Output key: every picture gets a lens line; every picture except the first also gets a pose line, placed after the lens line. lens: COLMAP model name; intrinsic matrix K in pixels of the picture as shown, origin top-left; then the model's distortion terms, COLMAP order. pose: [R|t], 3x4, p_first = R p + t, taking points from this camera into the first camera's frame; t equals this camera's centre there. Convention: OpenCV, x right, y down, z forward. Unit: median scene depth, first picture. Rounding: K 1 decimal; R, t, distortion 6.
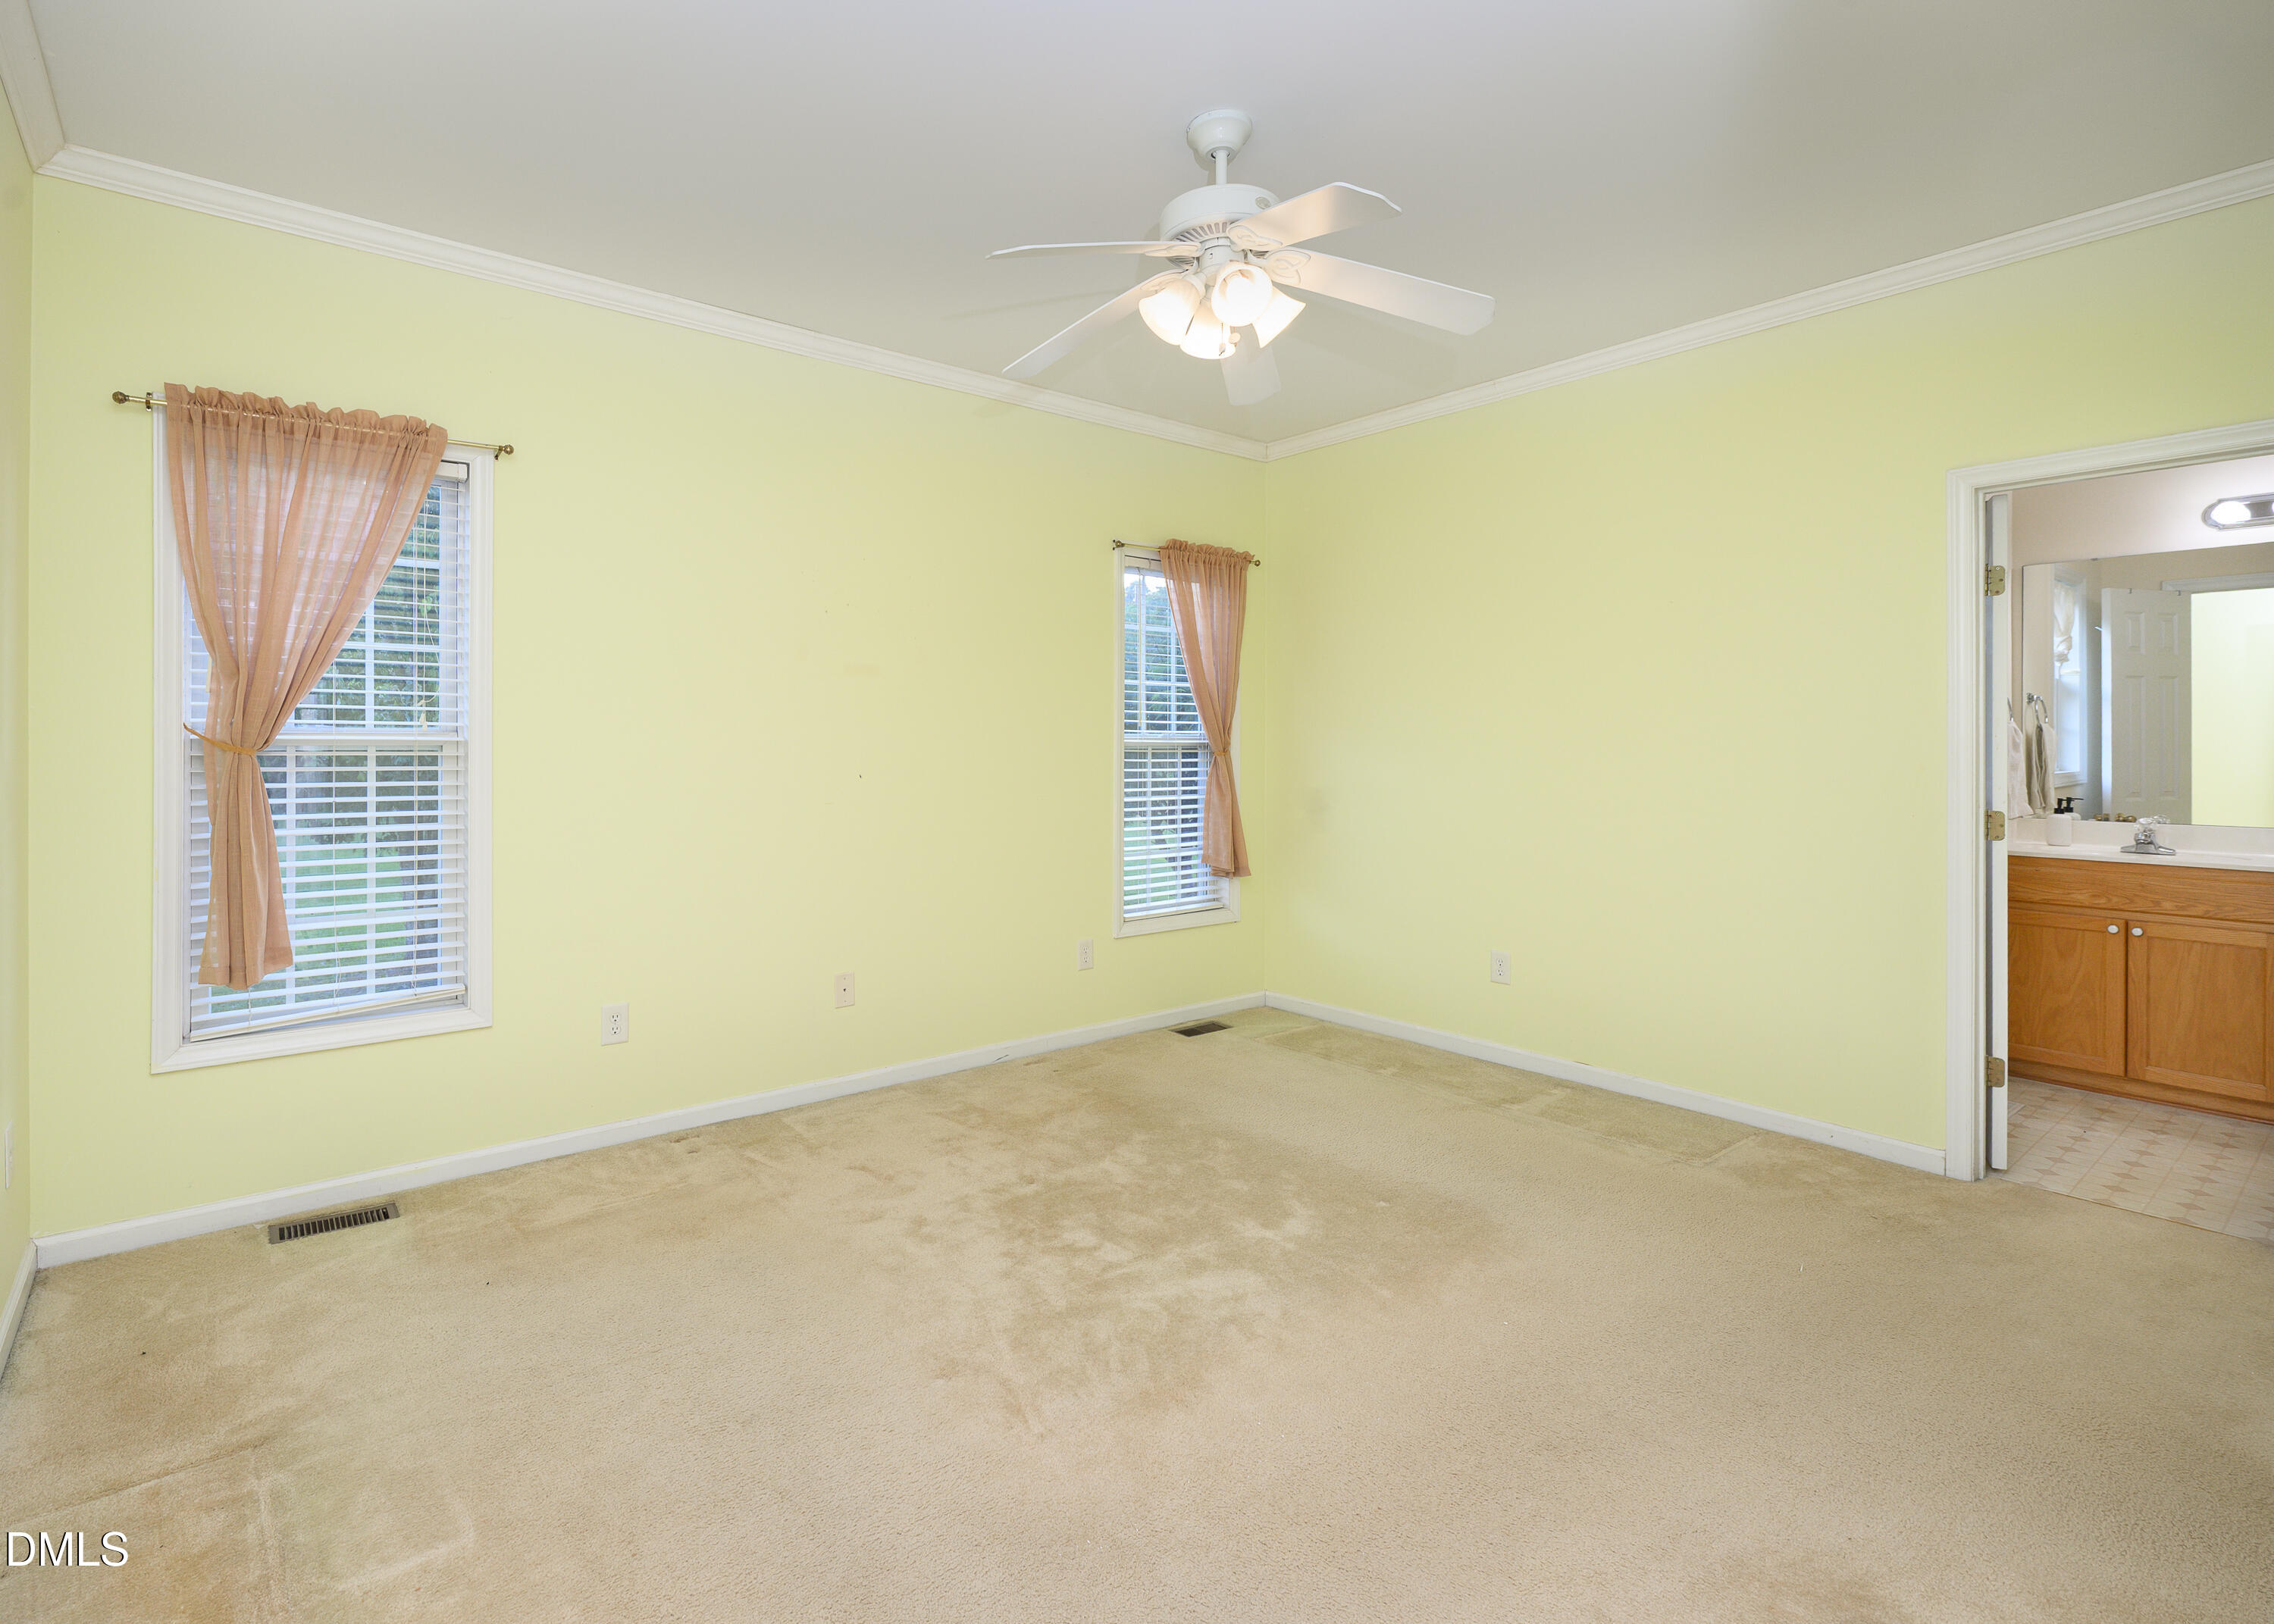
lens RADIAL K [[1101.7, 0, 1137.5], [0, 1101.7, 734.3], [0, 0, 1]] dist [-0.019957, -0.000039]
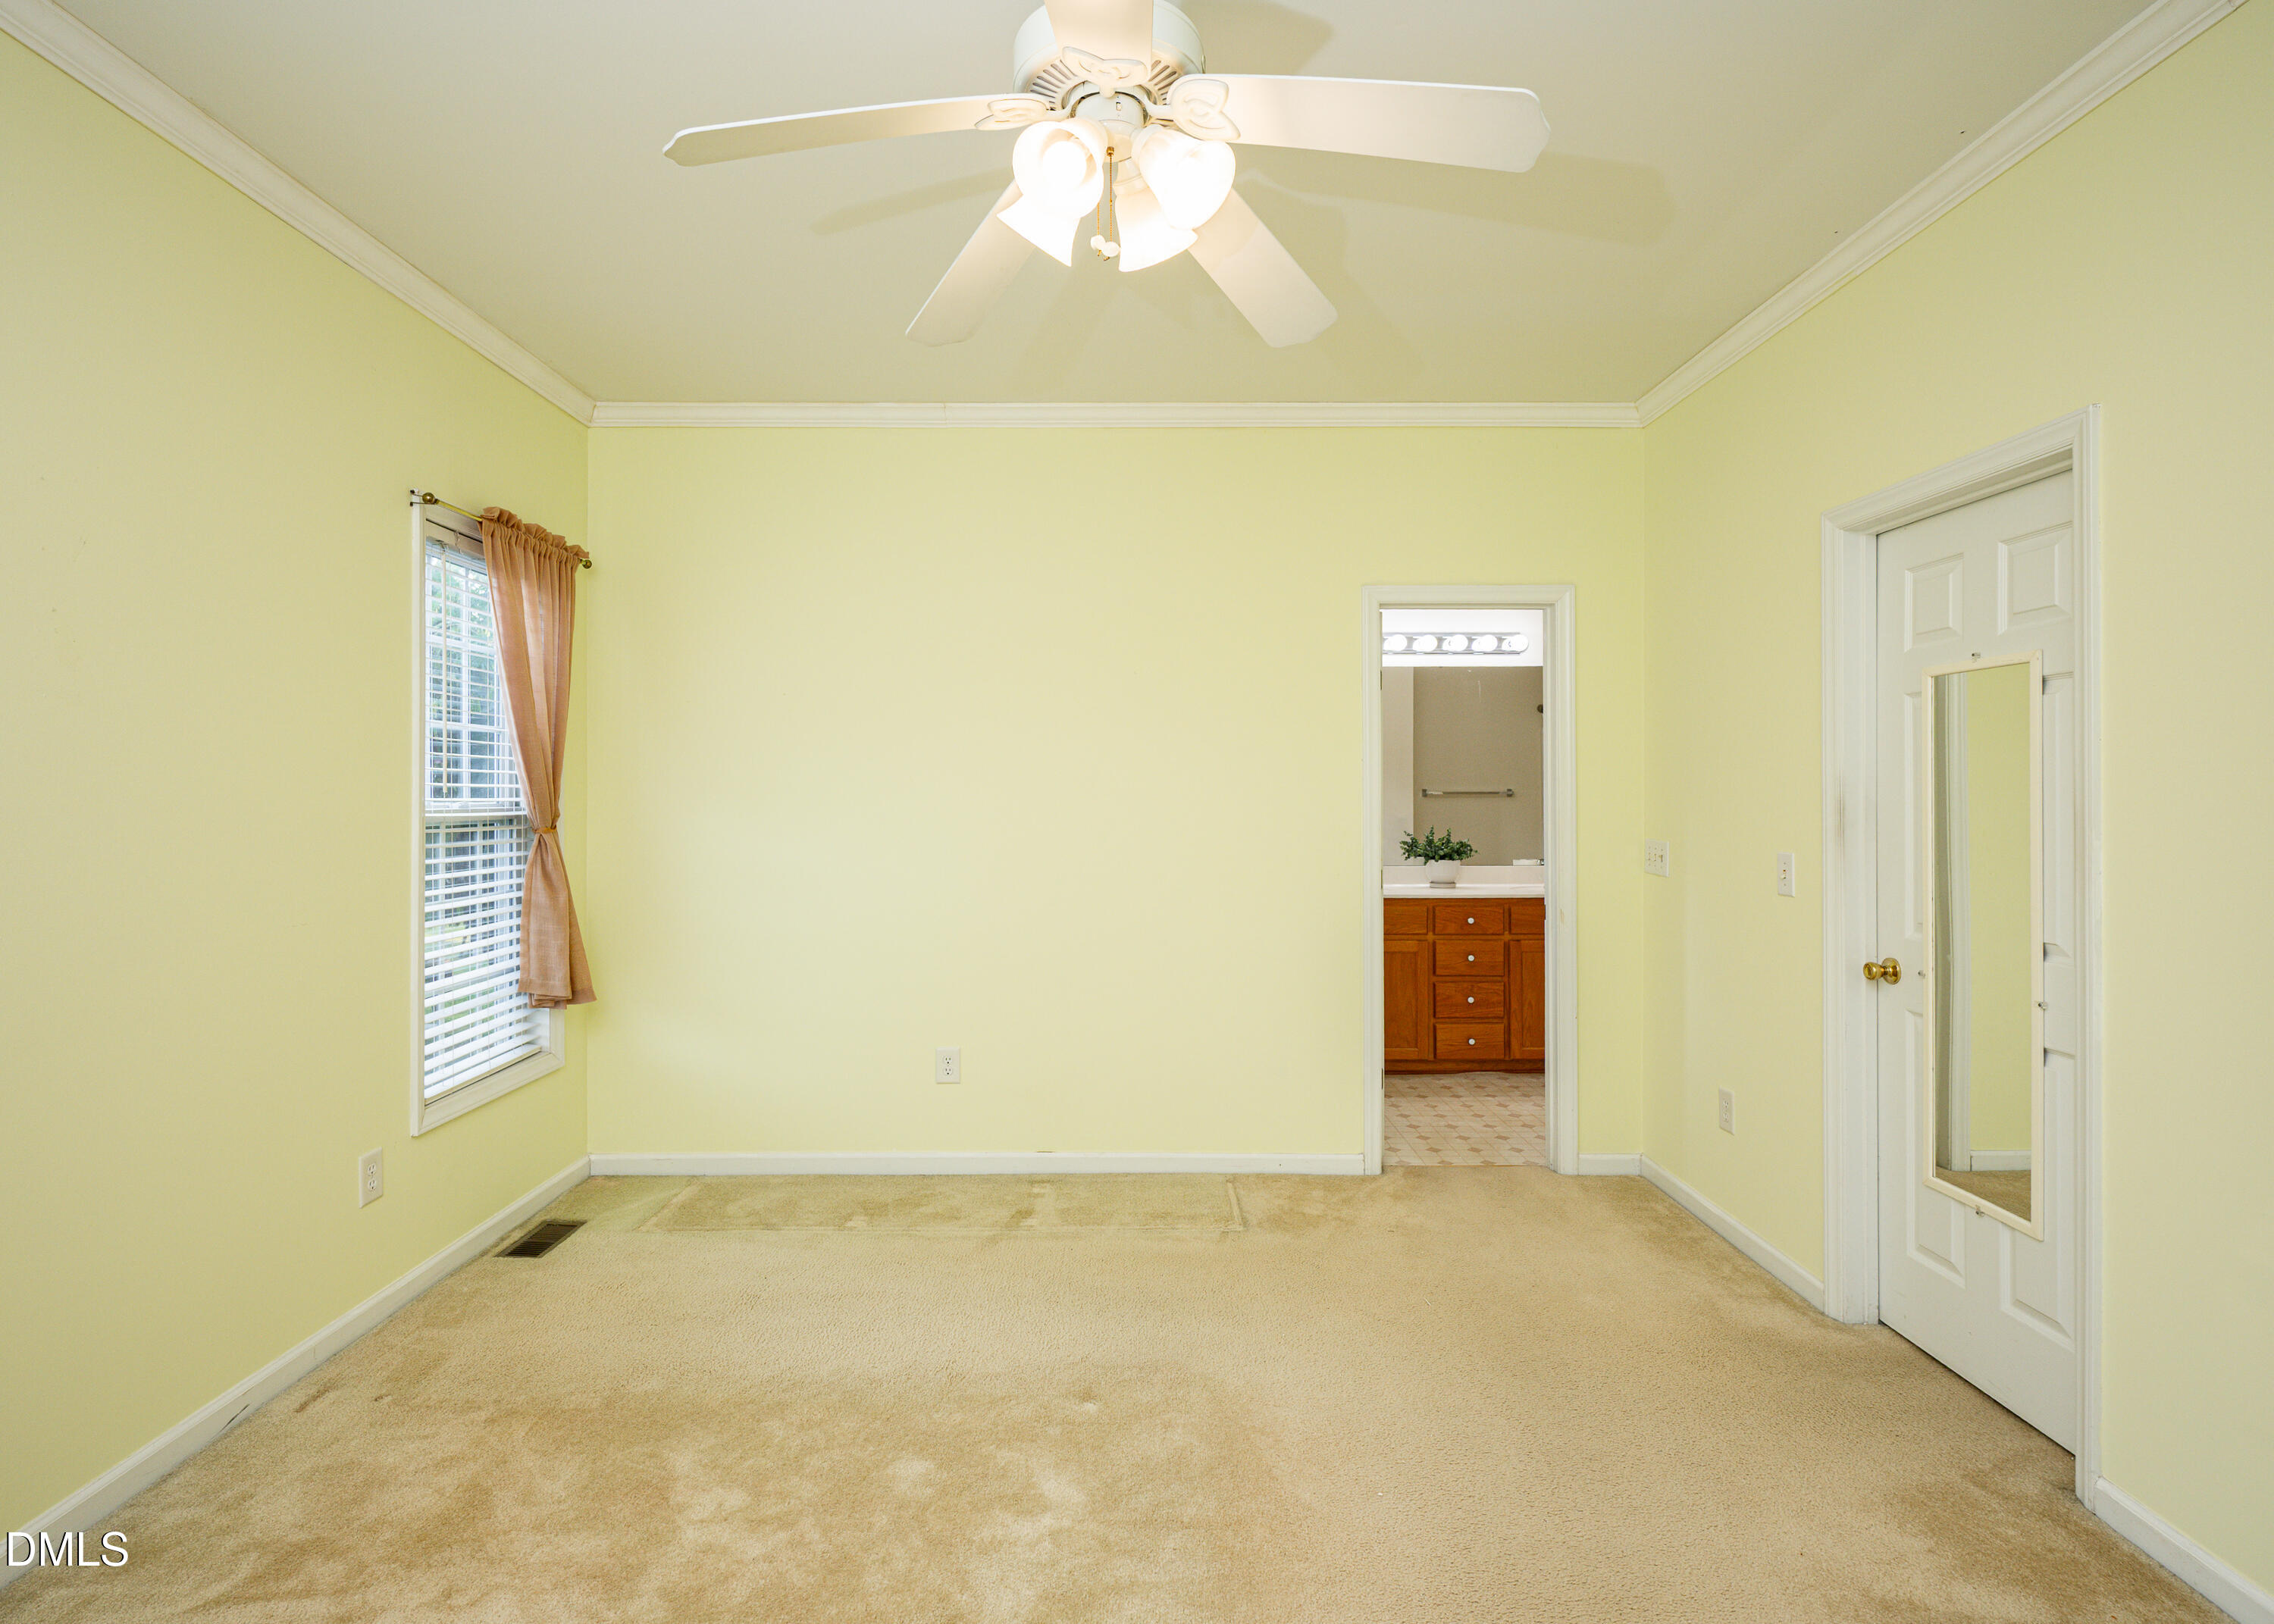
lens RADIAL K [[1080.4, 0, 1133.4], [0, 1080.4, 791.0], [0, 0, 1]] dist [0.000568, -0.000844]
pose [[0.652109, -0.002275, 0.758122, -0.213946], [0.002238, 0.999997, 0.001076, -0.007902], [-0.758122, 0.000995, 0.652112, 0.295675]]
